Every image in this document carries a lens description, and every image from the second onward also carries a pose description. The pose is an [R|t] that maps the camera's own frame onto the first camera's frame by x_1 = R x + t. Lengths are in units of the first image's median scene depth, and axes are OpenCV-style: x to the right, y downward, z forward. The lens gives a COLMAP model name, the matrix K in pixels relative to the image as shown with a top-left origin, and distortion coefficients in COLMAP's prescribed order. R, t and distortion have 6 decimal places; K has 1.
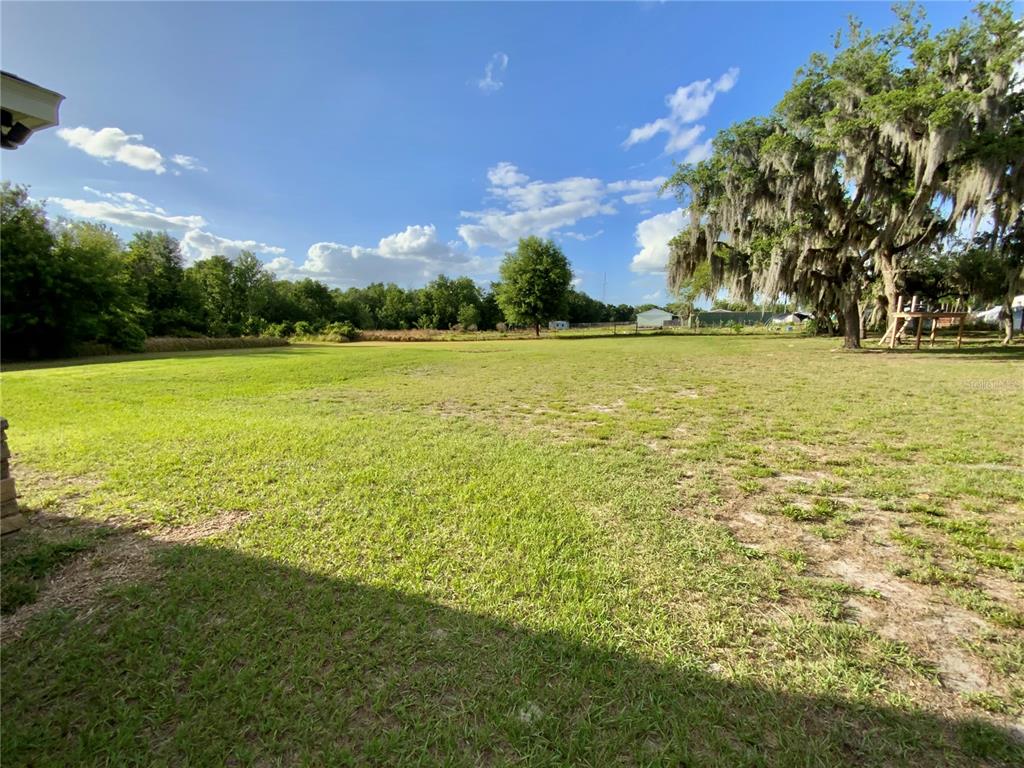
lens RADIAL K [[416.5, 0, 507.4], [0, 416.5, 387.8], [0, 0, 1]] dist [-0.008632, -0.005814]
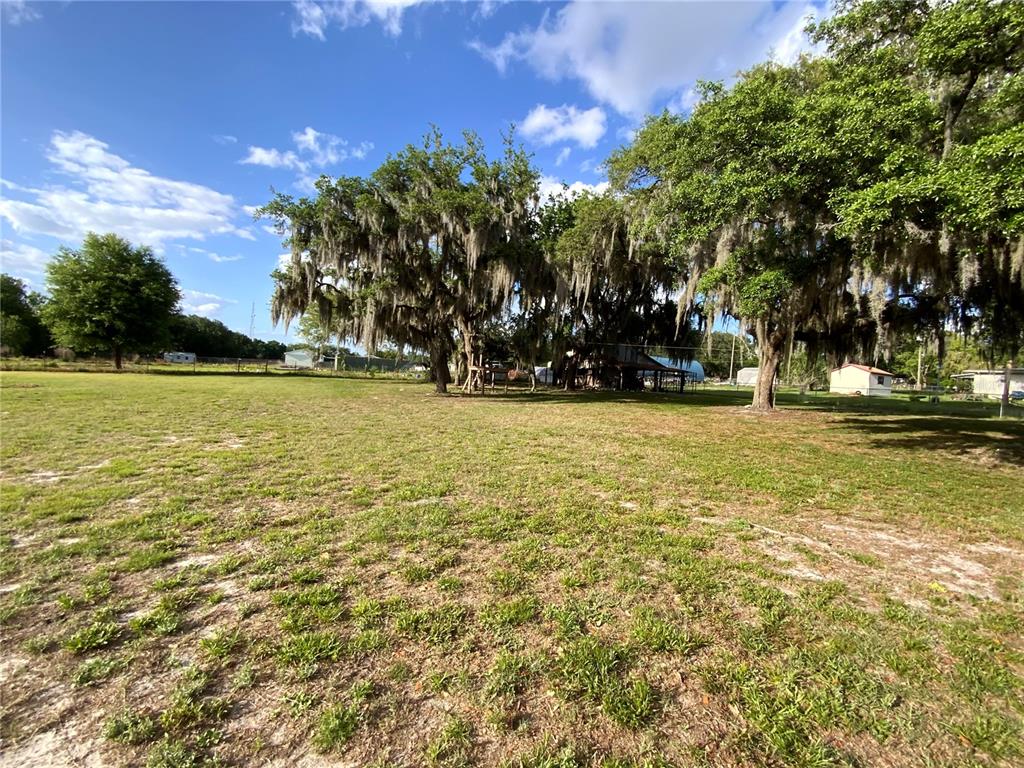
lens RADIAL K [[416.5, 0, 511.8], [0, 416.5, 384.9], [0, 0, 1]] dist [-0.008632, -0.005814]
pose [[0.705374, 0.037367, 0.707850, 0.118337], [0.039631, 0.994969, -0.092016, -0.000839], [-0.707727, 0.092958, 0.700344, 0.009110]]
